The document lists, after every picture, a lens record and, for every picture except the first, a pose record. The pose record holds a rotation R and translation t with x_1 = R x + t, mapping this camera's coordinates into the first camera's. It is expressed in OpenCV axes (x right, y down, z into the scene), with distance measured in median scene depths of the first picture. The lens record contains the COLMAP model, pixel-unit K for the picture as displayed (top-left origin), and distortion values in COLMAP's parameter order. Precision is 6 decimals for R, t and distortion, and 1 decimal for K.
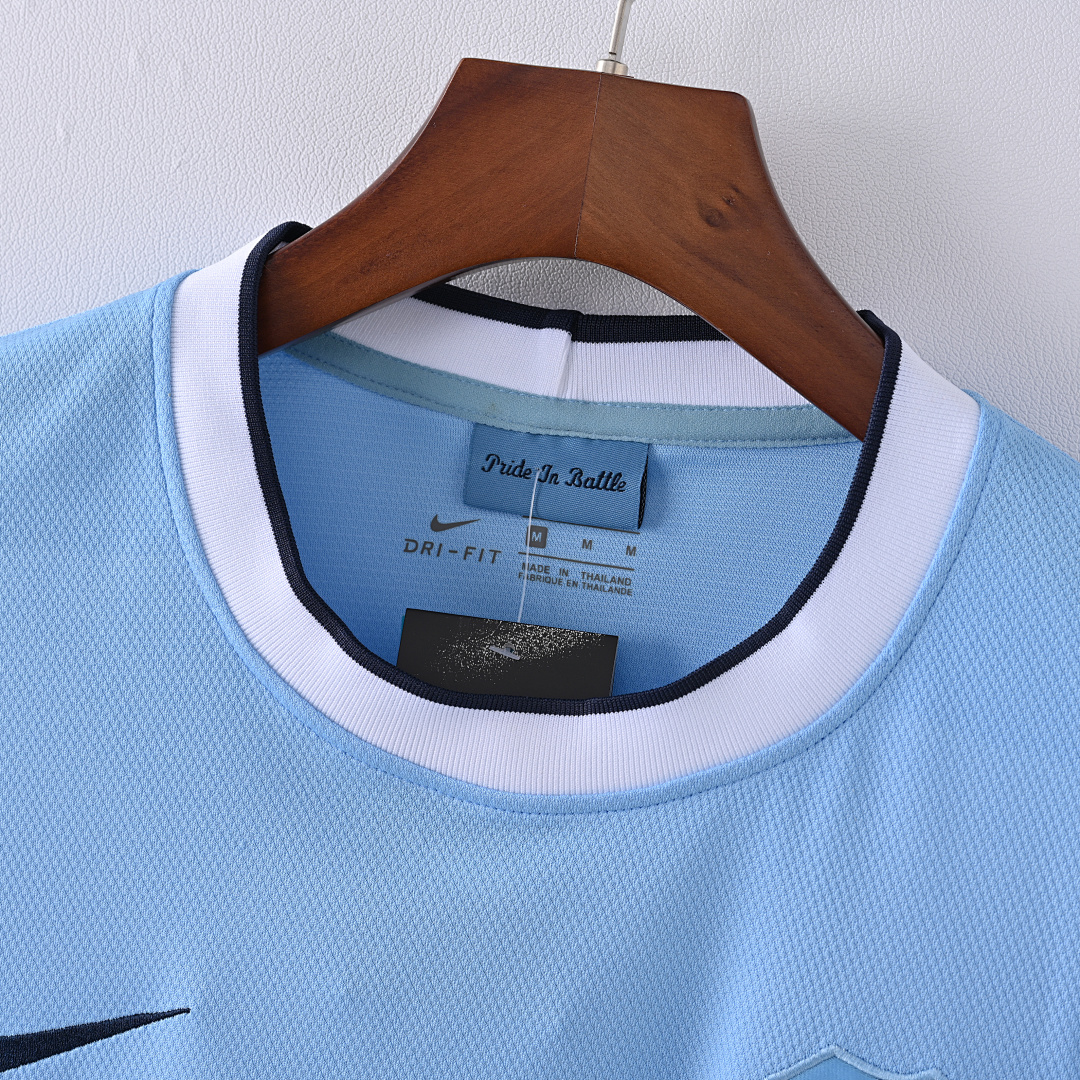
lens RADIAL K [[2353.7, 0, 537.2], [0, 2353.7, 539.6], [0, 0, 1]] dist [0.006431, 0.000000]
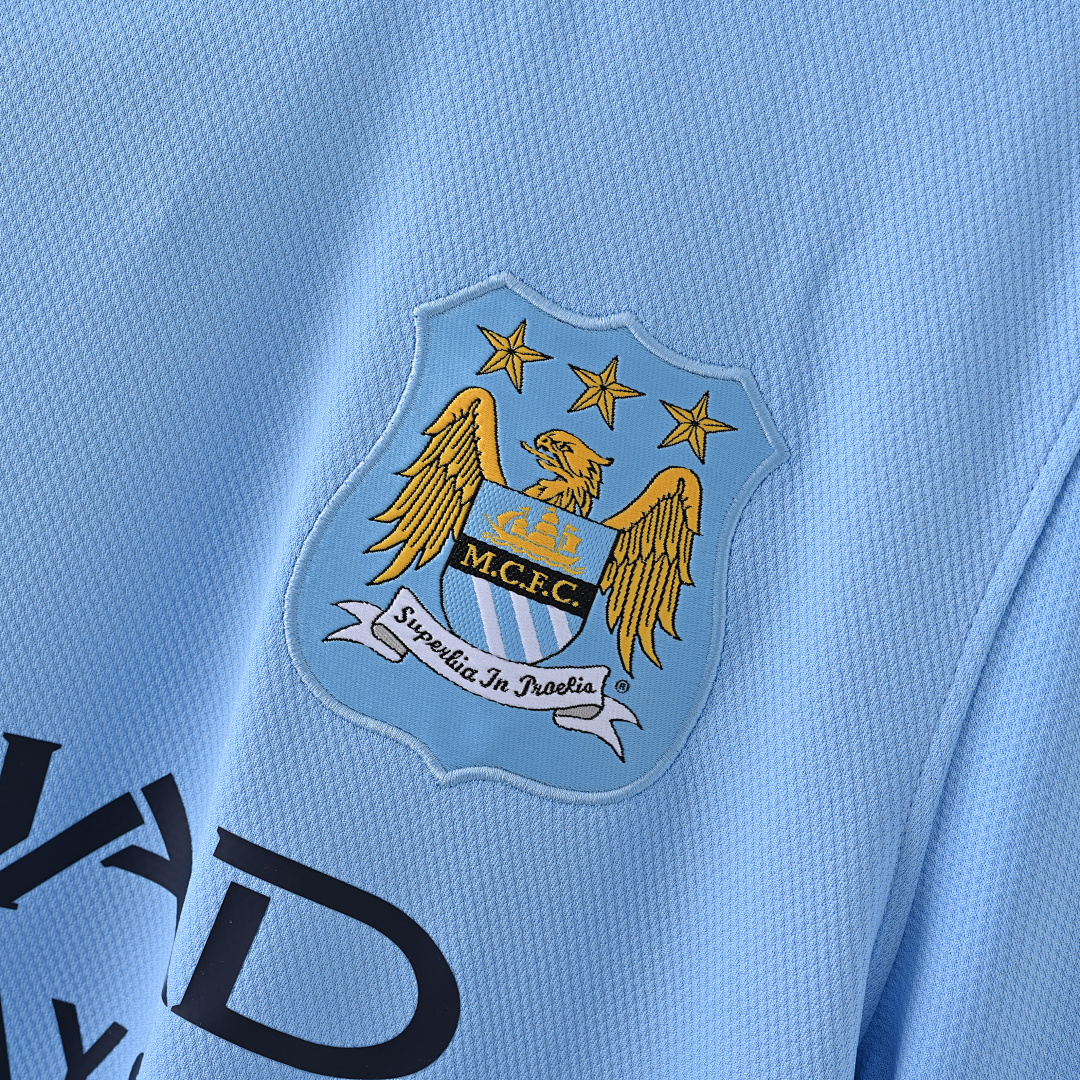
lens RADIAL K [[2353.7, 0, 535.3], [0, 2353.7, 536.5], [0, 0, 1]] dist [0.006431, 0.000000]
pose [[0.988852, 0.111596, 0.098579, 0.064062], [-0.122367, 0.986261, 0.110978, 0.201786], [-0.084840, -0.121804, 0.988922, 0.197956]]
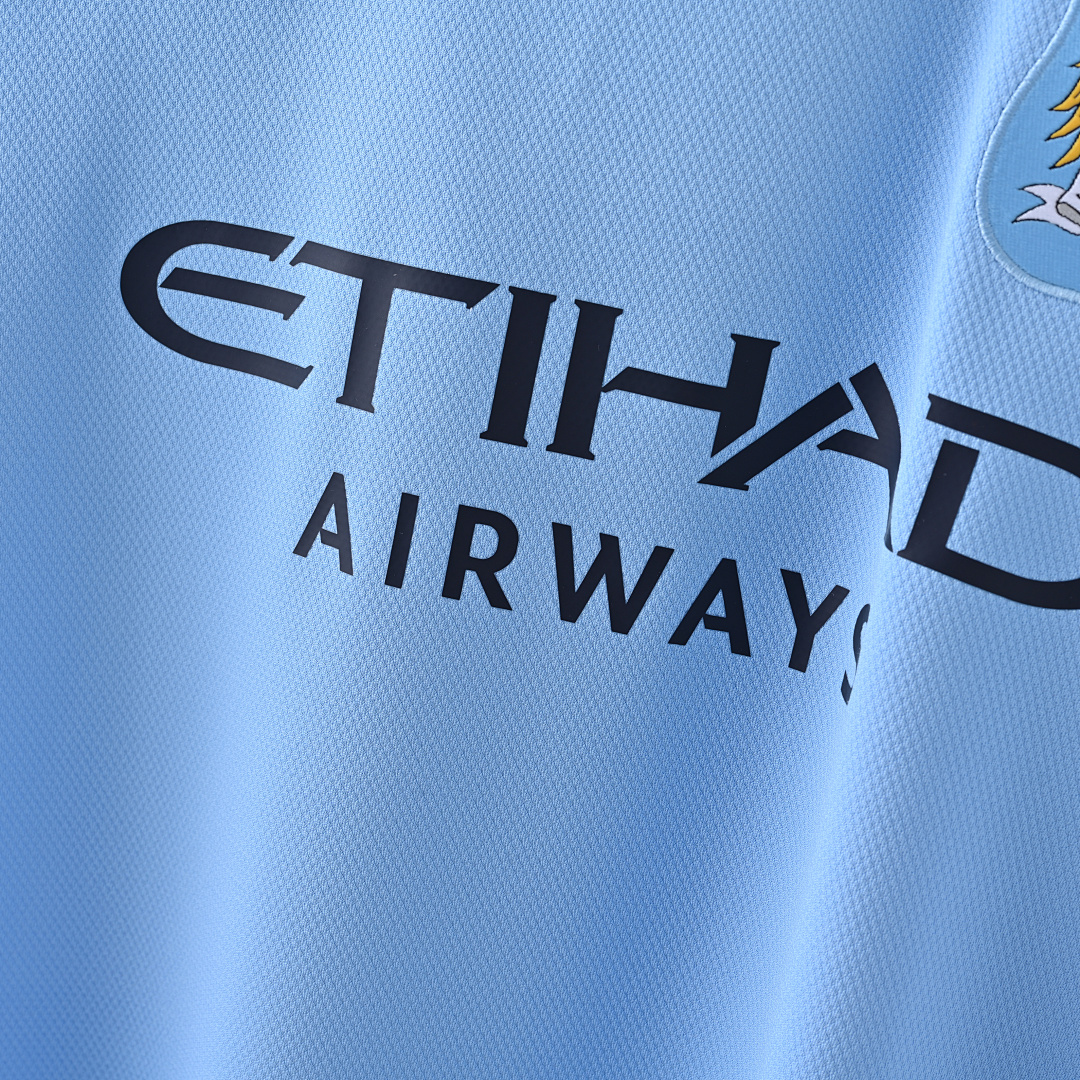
lens RADIAL K [[2353.7, 0, 543.1], [0, 2353.7, 546.8], [0, 0, 1]] dist [0.006431, 0.000000]
pose [[0.994333, 0.048543, -0.094583, -0.008596], [-0.030784, 0.983022, 0.180887, 0.293606], [0.101758, -0.176950, 0.978945, 0.068208]]
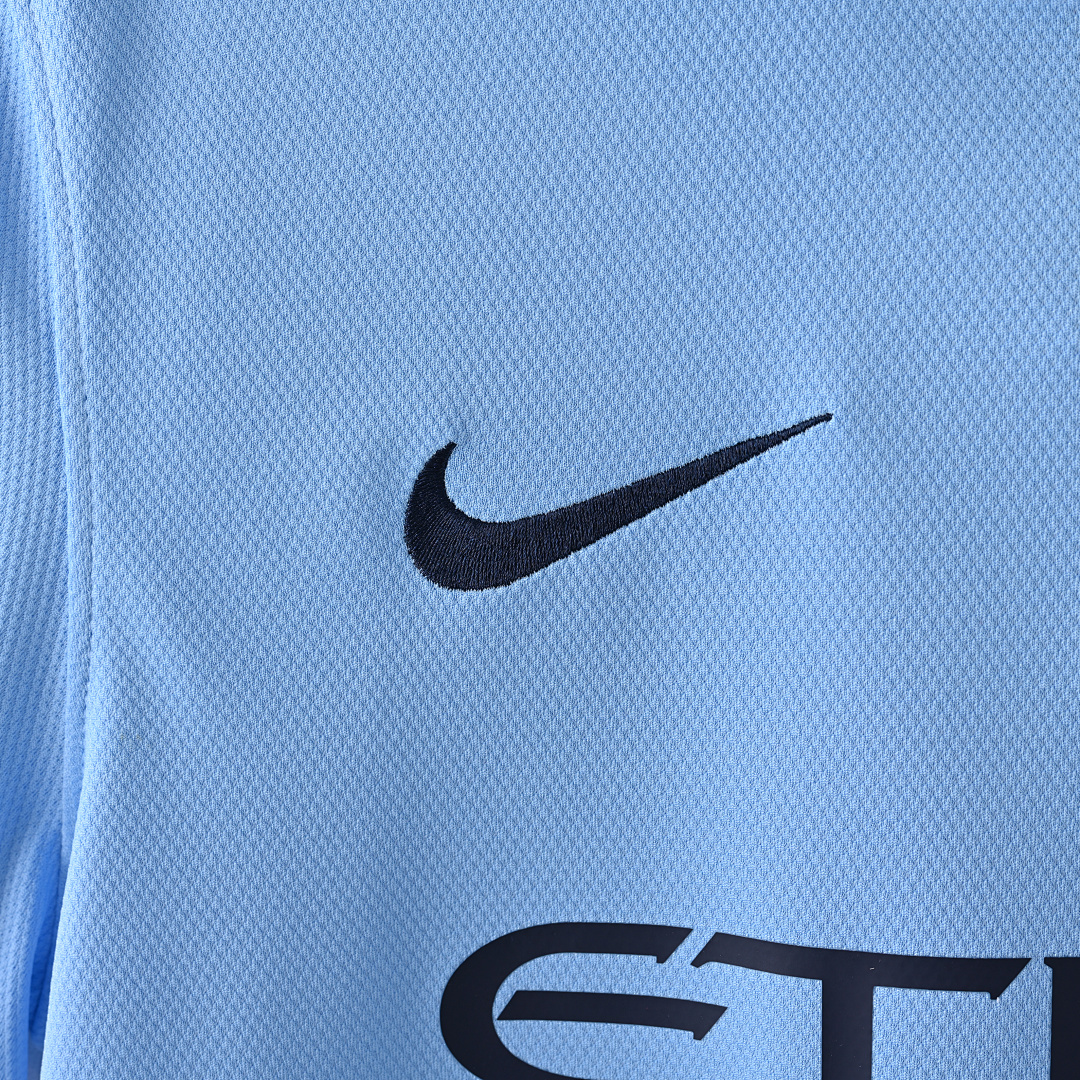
lens RADIAL K [[2353.7, 0, 538.9], [0, 2353.7, 543.6], [0, 0, 1]] dist [0.006431, 0.000000]
pose [[0.985709, -0.166406, 0.026201, -0.252315], [0.162502, 0.980283, 0.112424, 0.147973], [-0.044392, -0.106559, 0.993315, 0.345374]]
